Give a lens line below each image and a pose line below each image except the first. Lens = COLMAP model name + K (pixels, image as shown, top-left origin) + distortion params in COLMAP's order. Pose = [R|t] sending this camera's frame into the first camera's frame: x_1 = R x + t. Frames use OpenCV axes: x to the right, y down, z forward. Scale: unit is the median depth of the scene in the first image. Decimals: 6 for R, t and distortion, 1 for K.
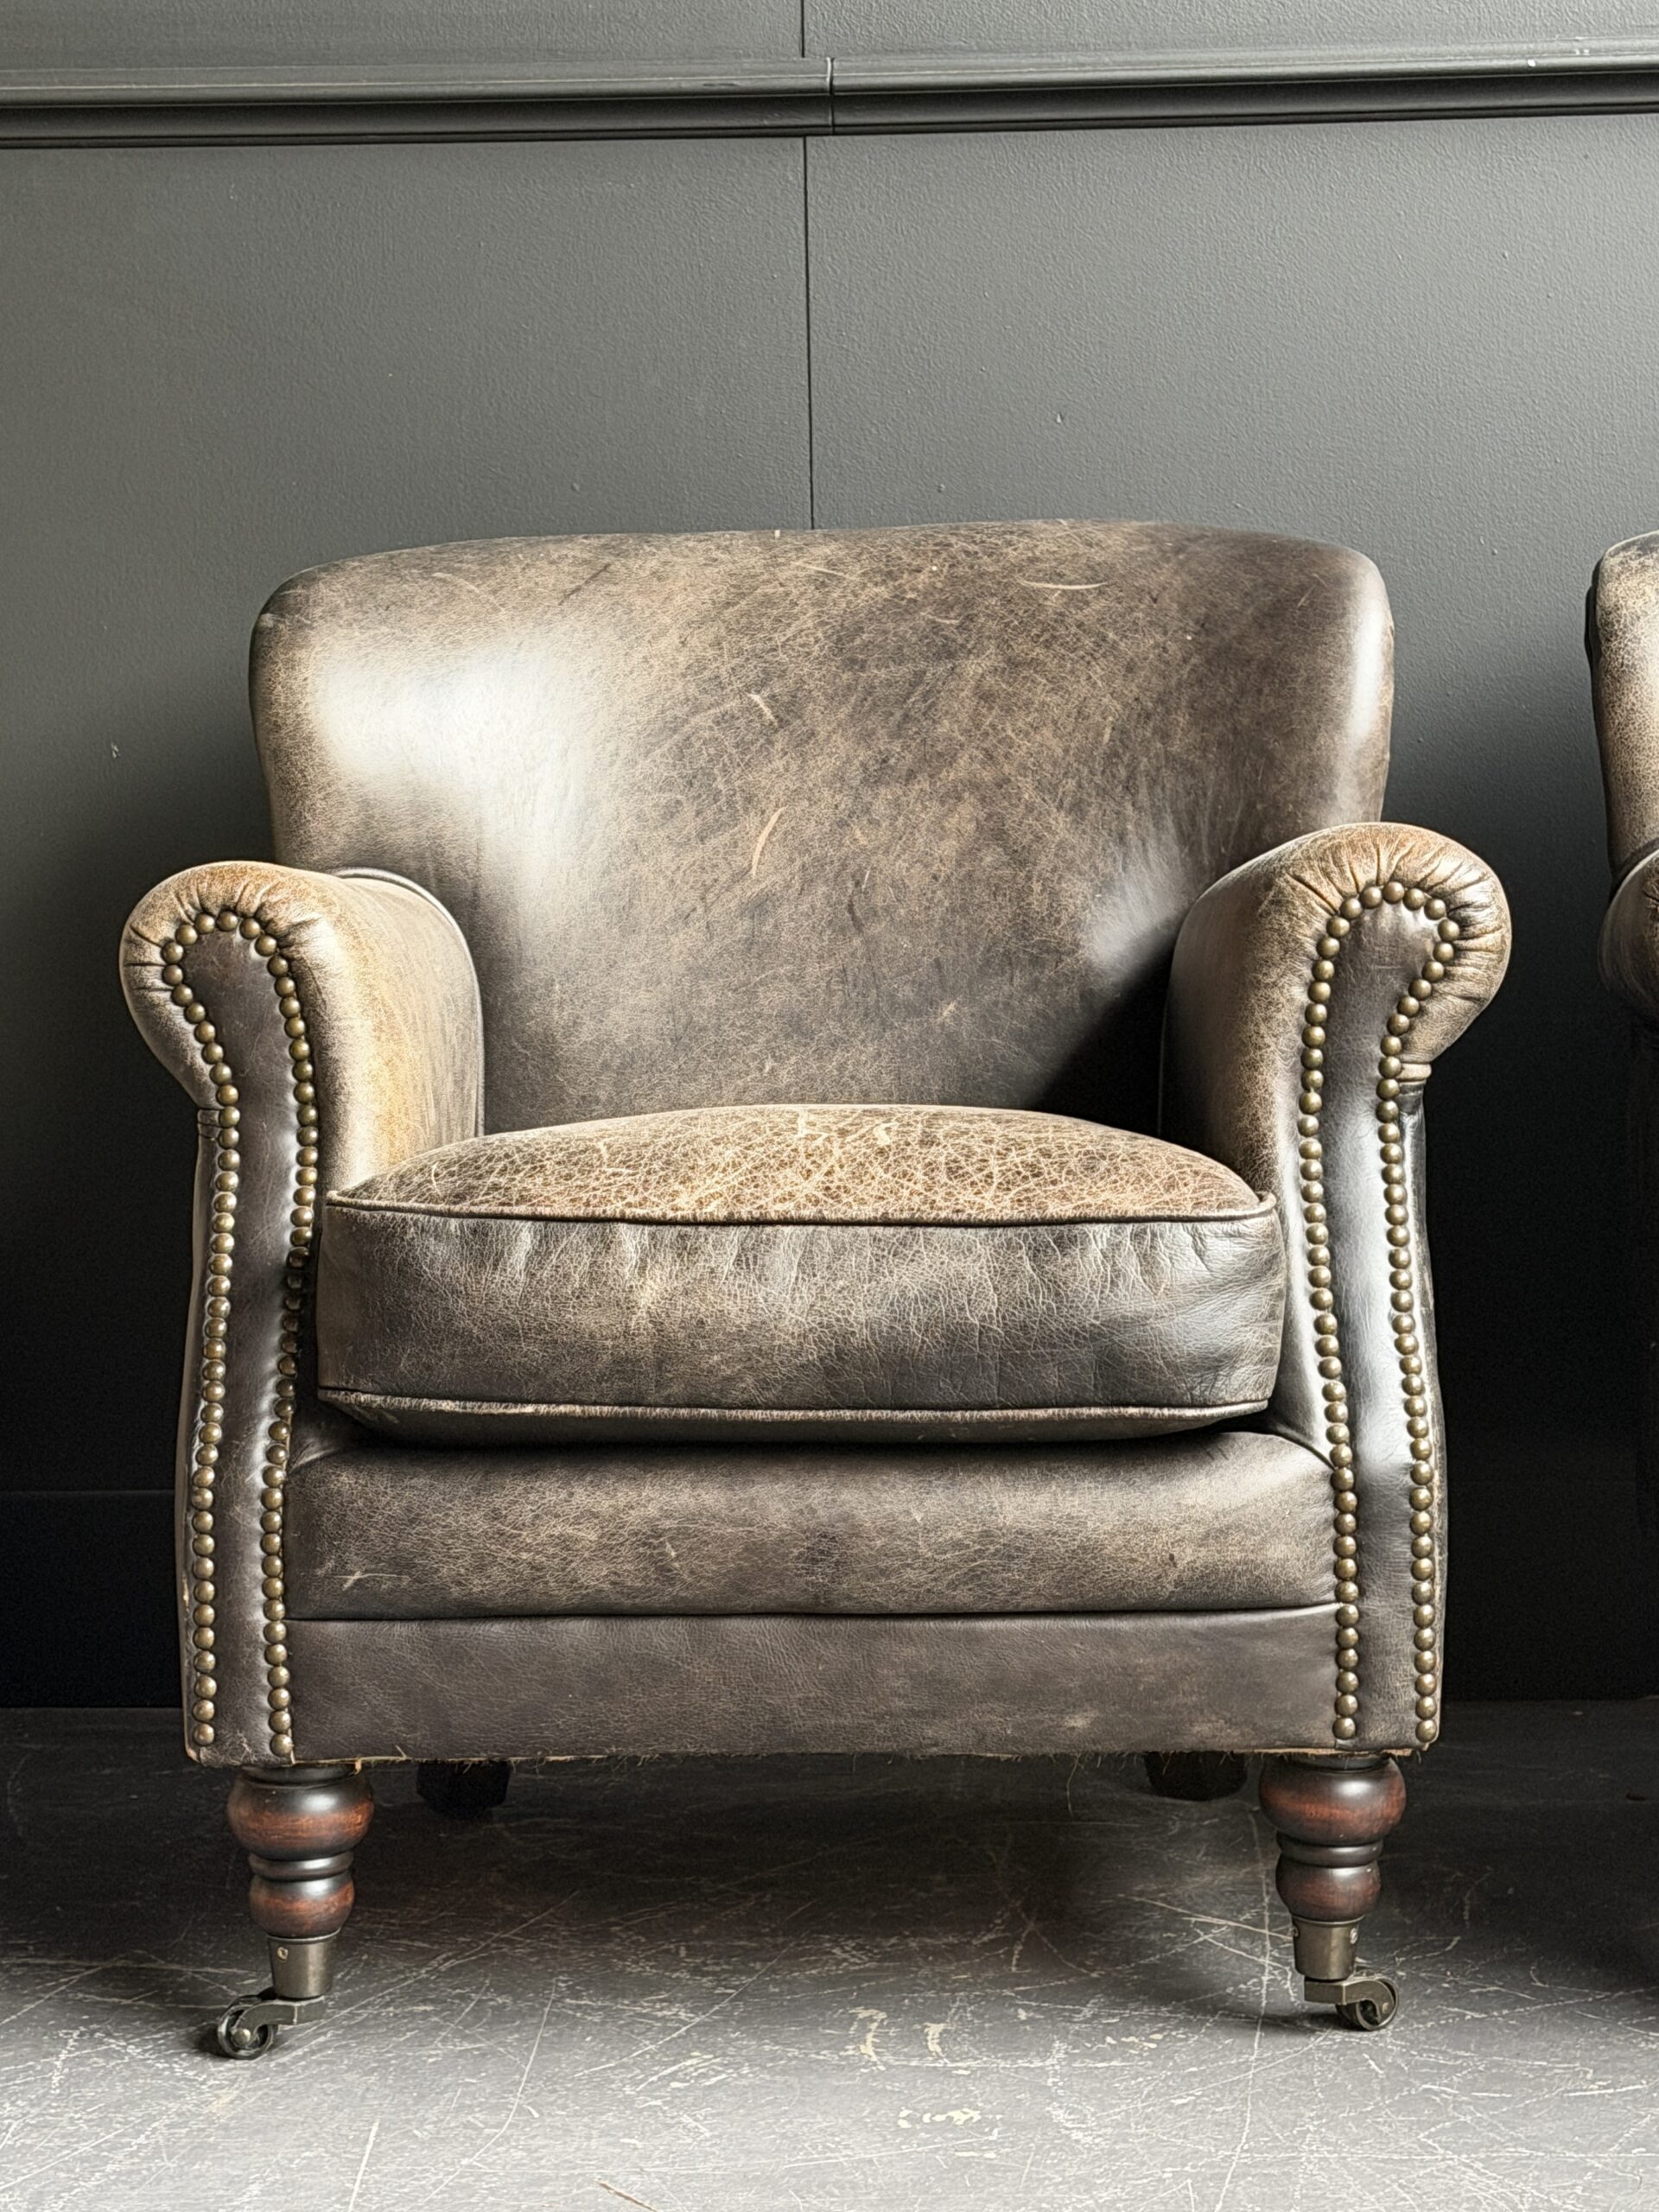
lens RADIAL K [[4900.0, 0, 832.0], [0, 4900.0, 1197.1], [0, 0, 1]] dist [0.213222, 0.000000]
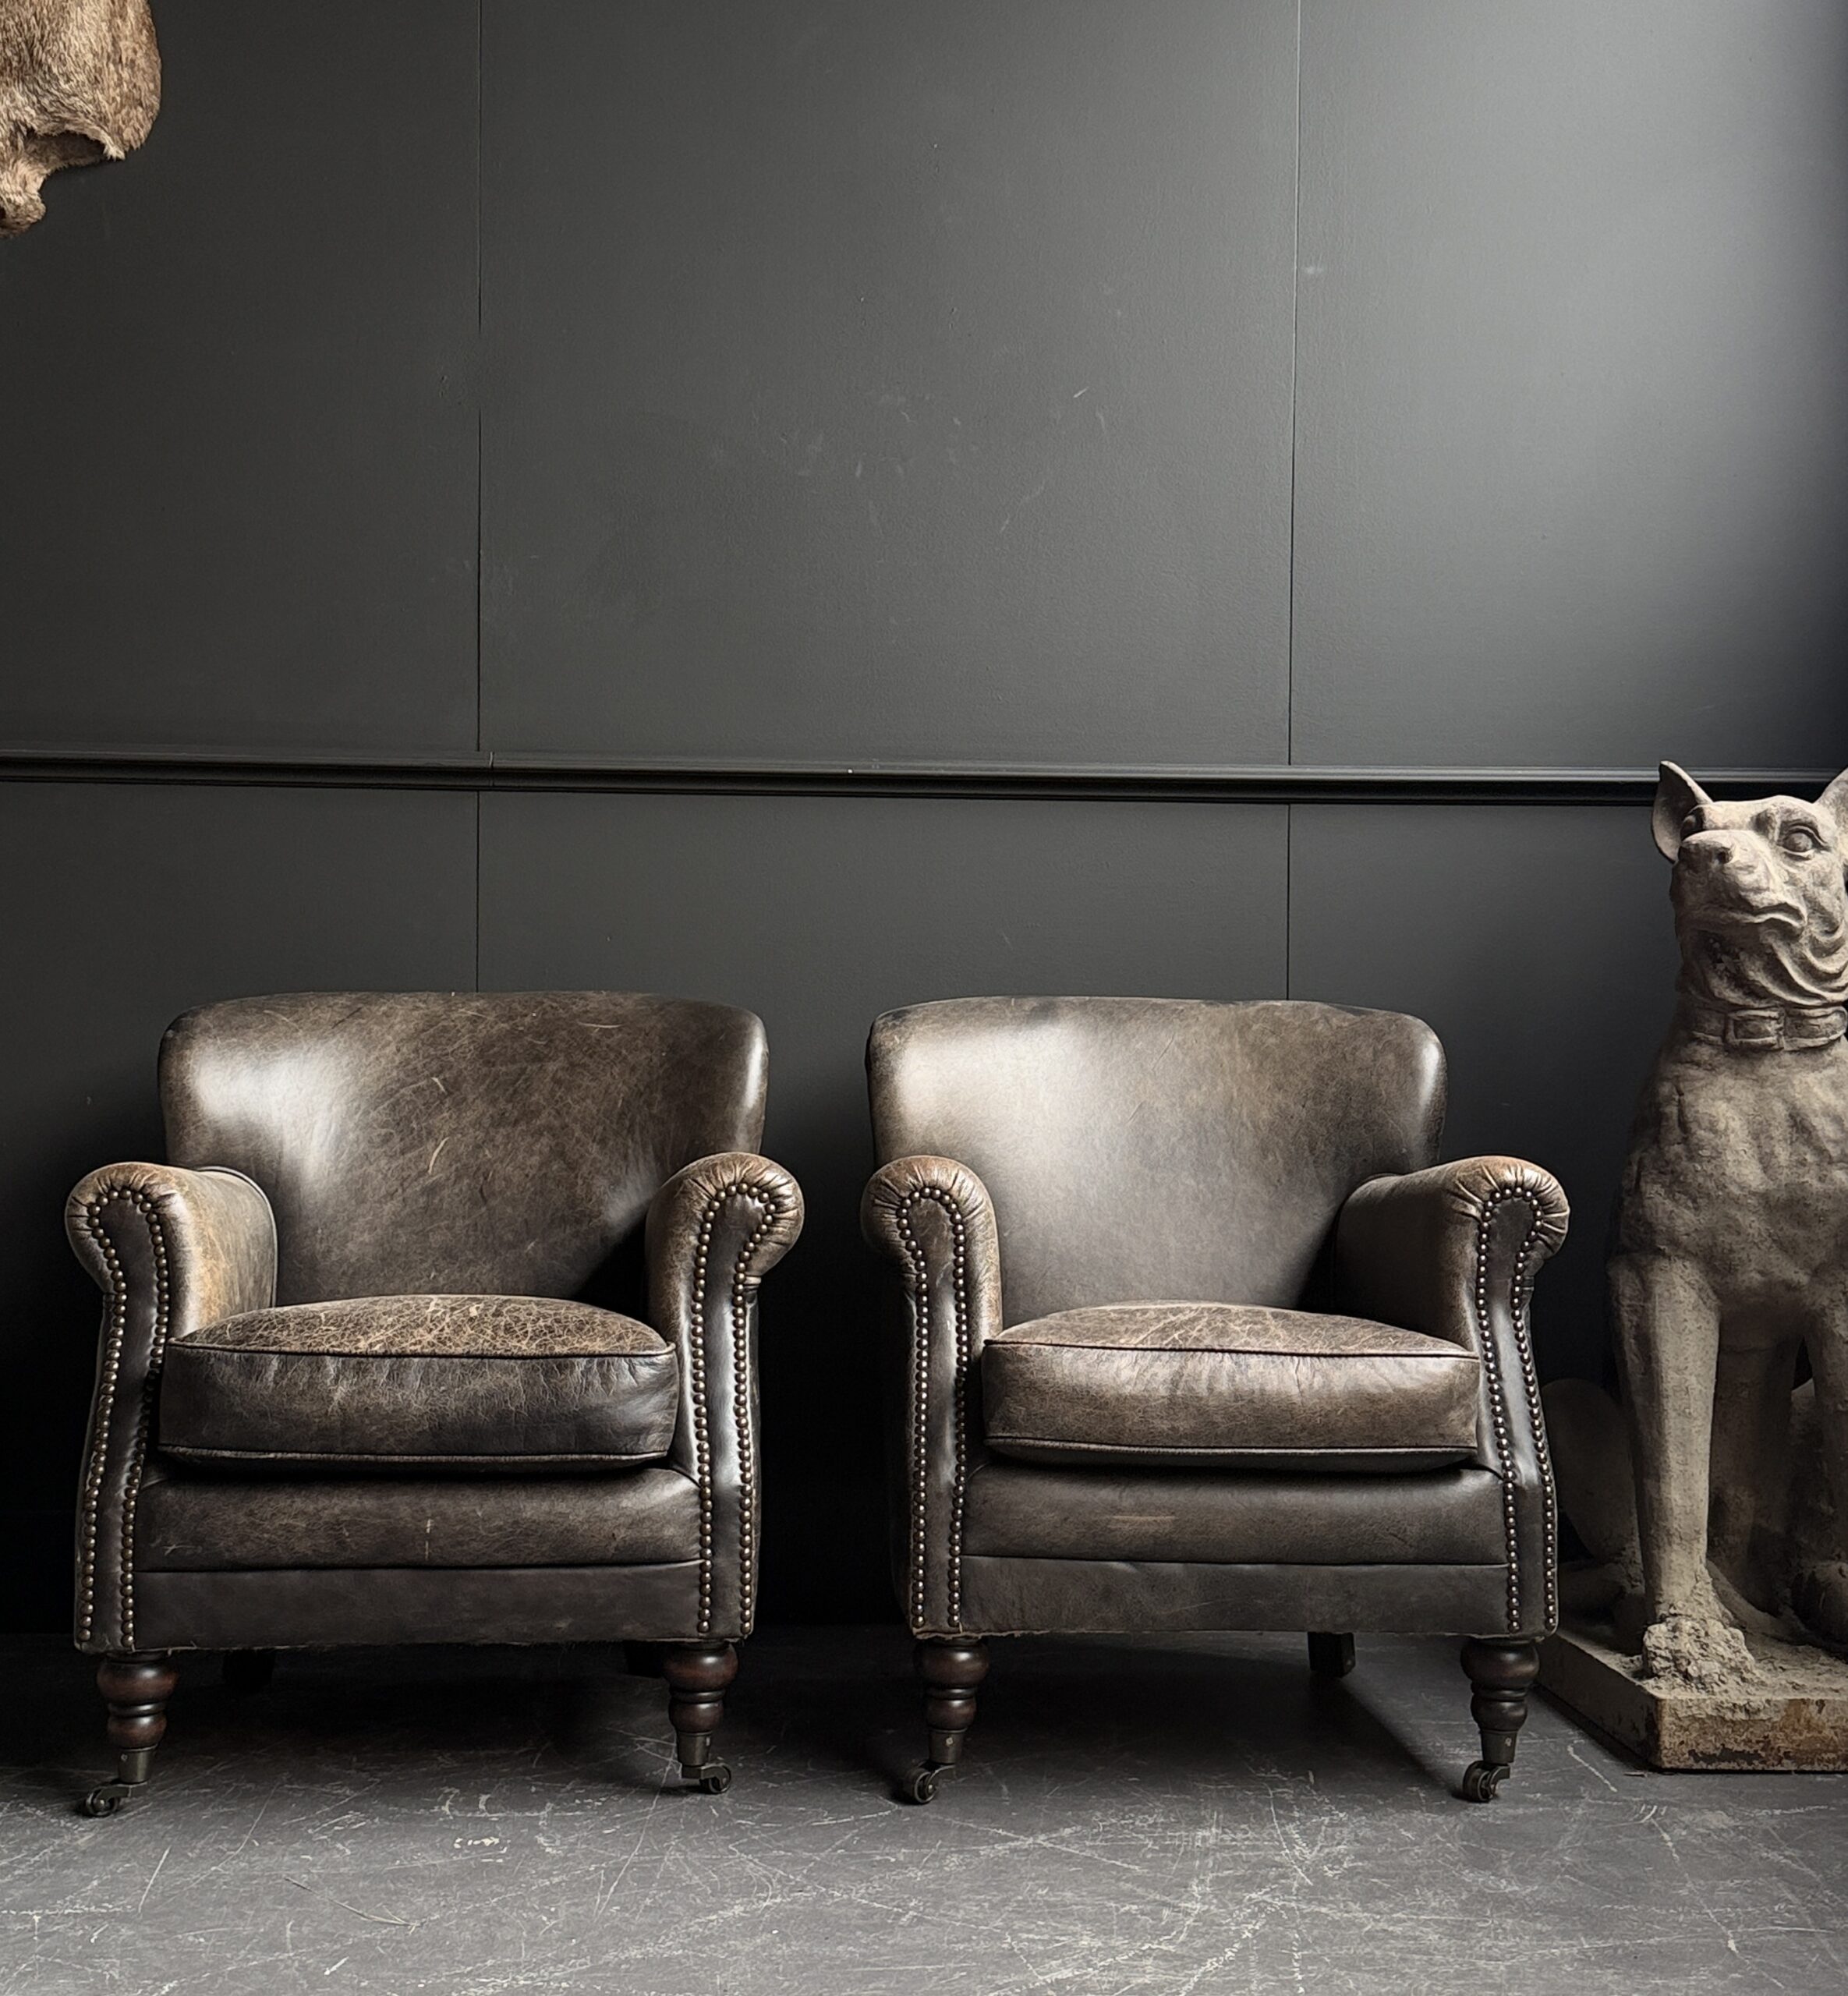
lens RADIAL K [[2855.6, 0, 908.6], [0, 2855.6, 984.2], [0, 0, 1]] dist [0.143363, 0.000000]
pose [[0.994002, 0.026736, 0.106047, 0.057017], [-0.012601, 0.991199, -0.131776, 0.006525], [-0.108637, 0.129649, 0.985591, -0.138938]]
